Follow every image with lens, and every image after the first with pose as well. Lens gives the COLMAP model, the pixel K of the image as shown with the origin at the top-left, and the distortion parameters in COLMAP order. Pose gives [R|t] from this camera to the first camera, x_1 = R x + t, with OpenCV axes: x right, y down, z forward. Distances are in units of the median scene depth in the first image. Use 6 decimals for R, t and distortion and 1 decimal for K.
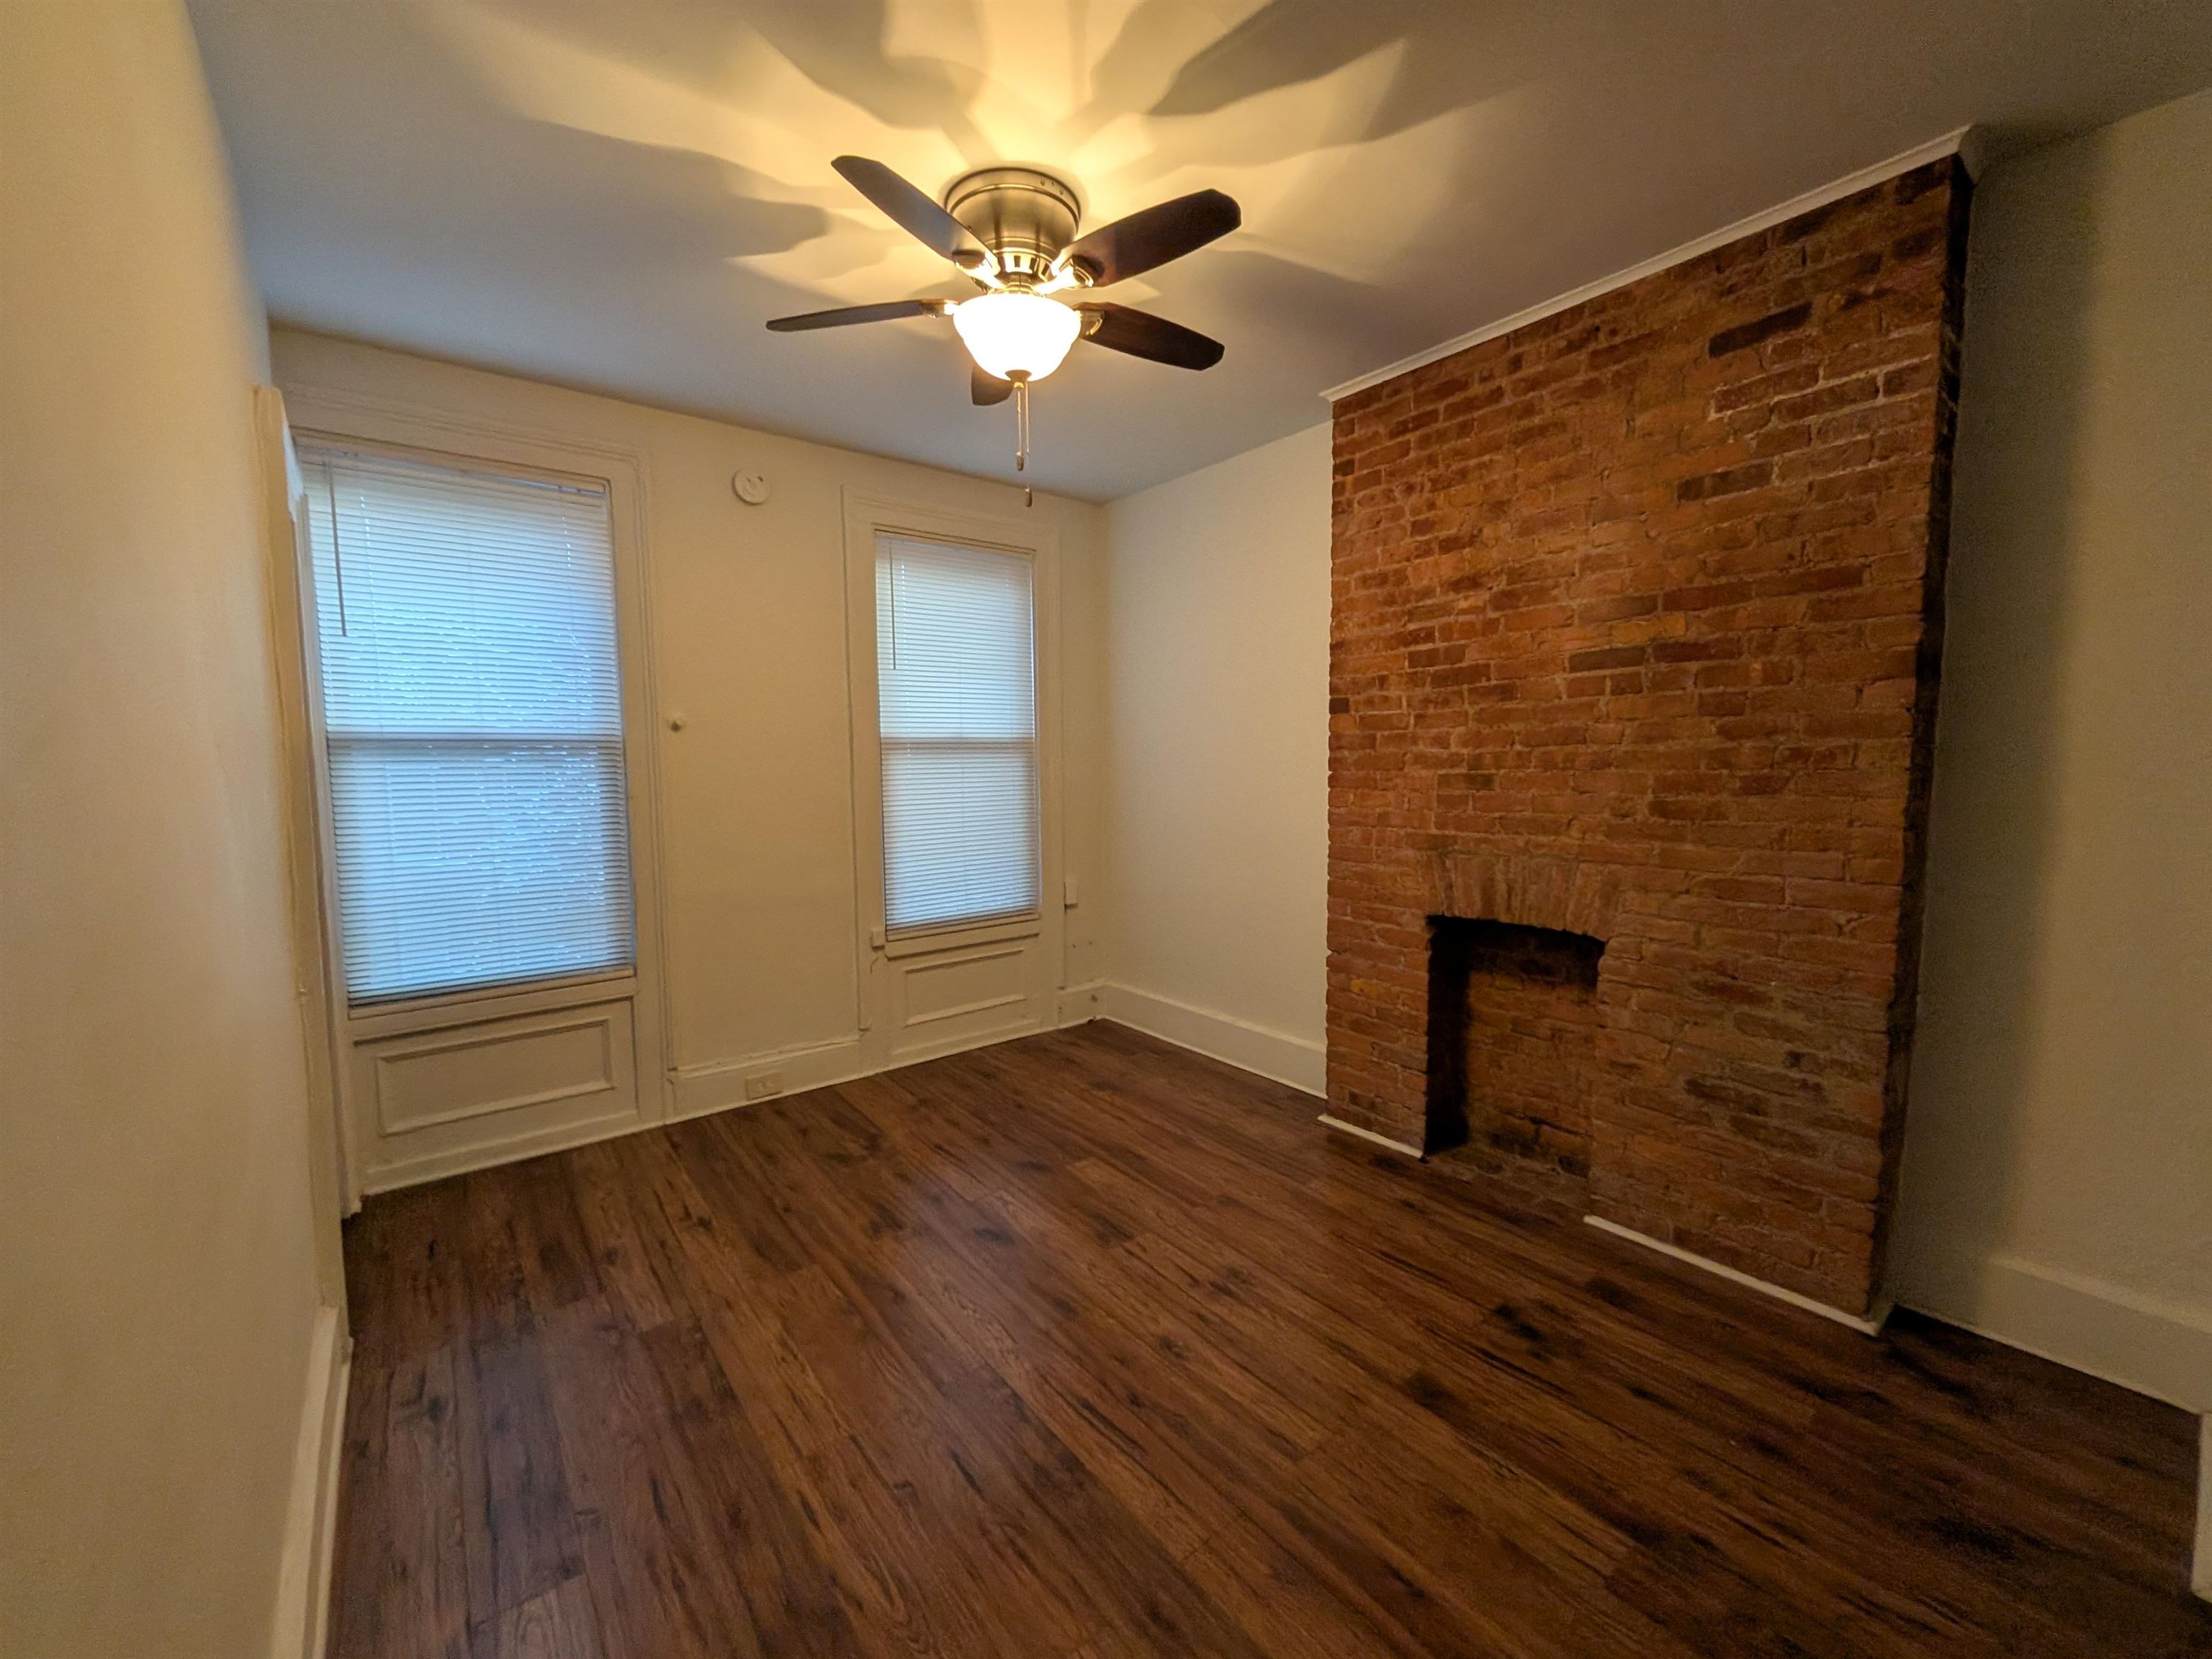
lens RADIAL K [[884.0, 0, 1110.6], [0, 884.0, 828.6], [0, 0, 1]] dist [0.004341, 0.000393]
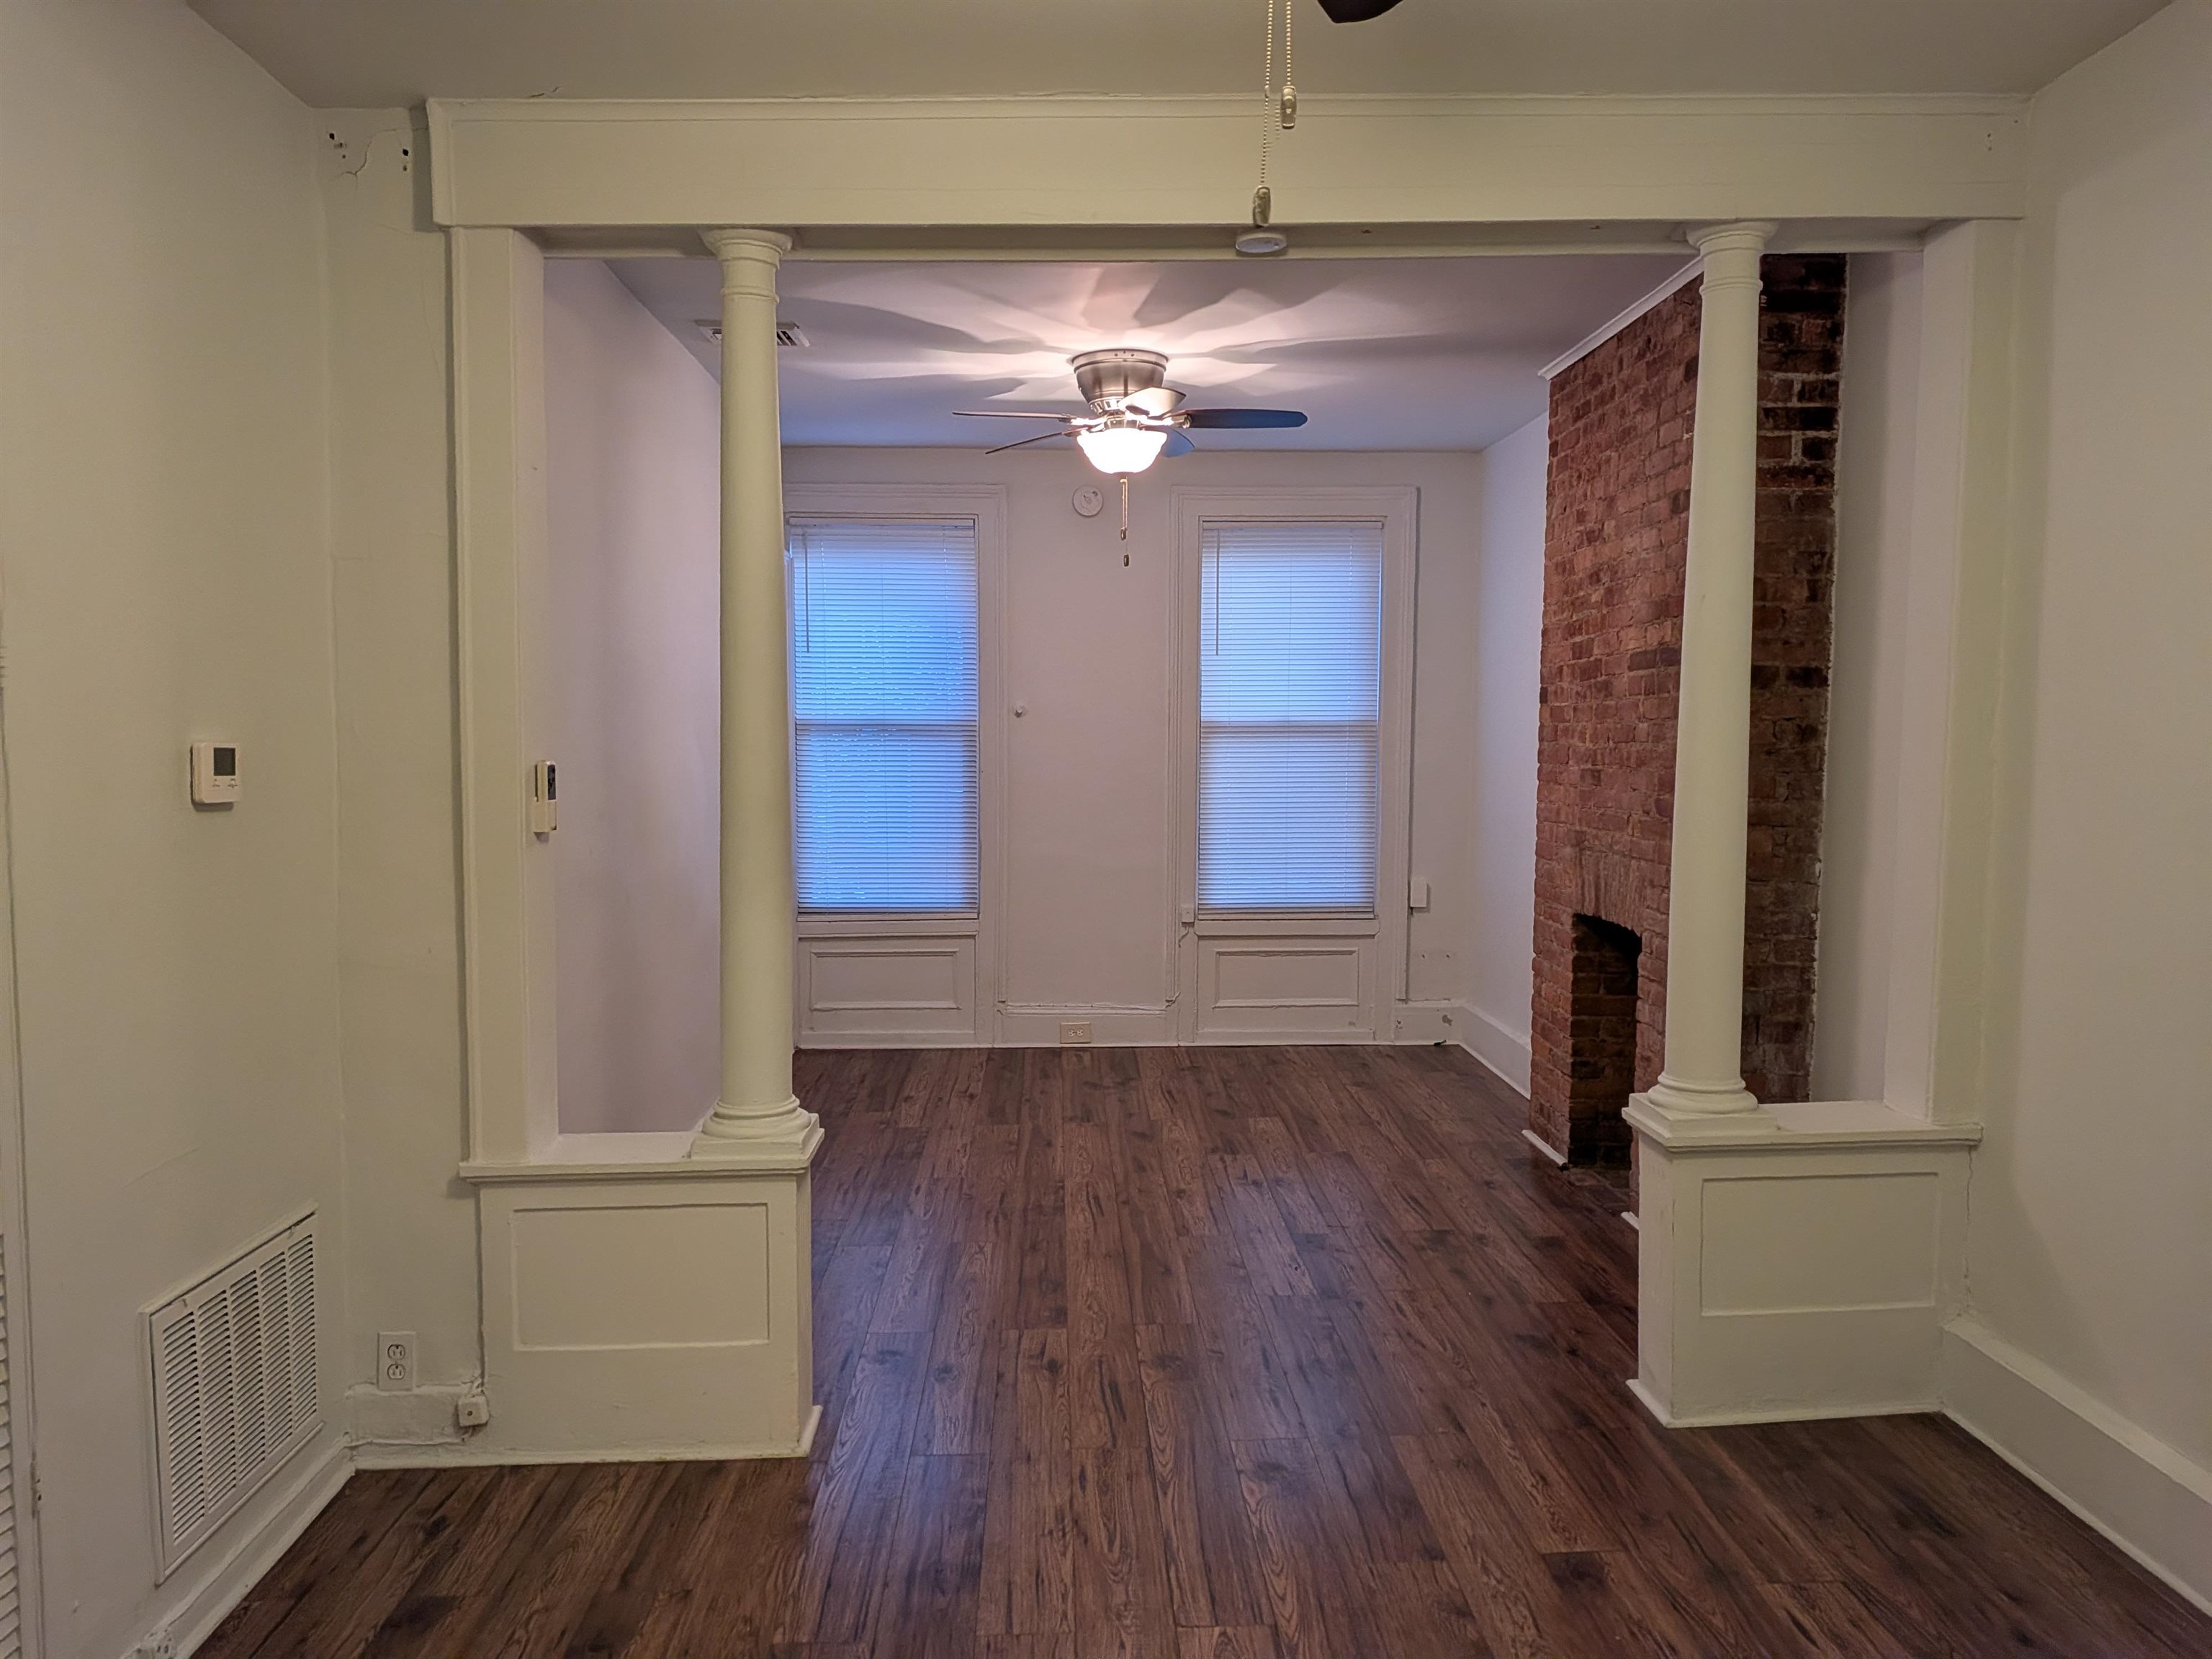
lens RADIAL K [[1552.0, 0, 1105.8], [0, 1552.0, 830.4], [0, 0, 1]] dist [0.068221, -0.000081]
pose [[0.808057, 0.049535, -0.587019, 0.935222], [-0.056716, 0.998371, 0.006174, 0.024887], [0.586368, 0.028304, 0.809550, -0.686206]]
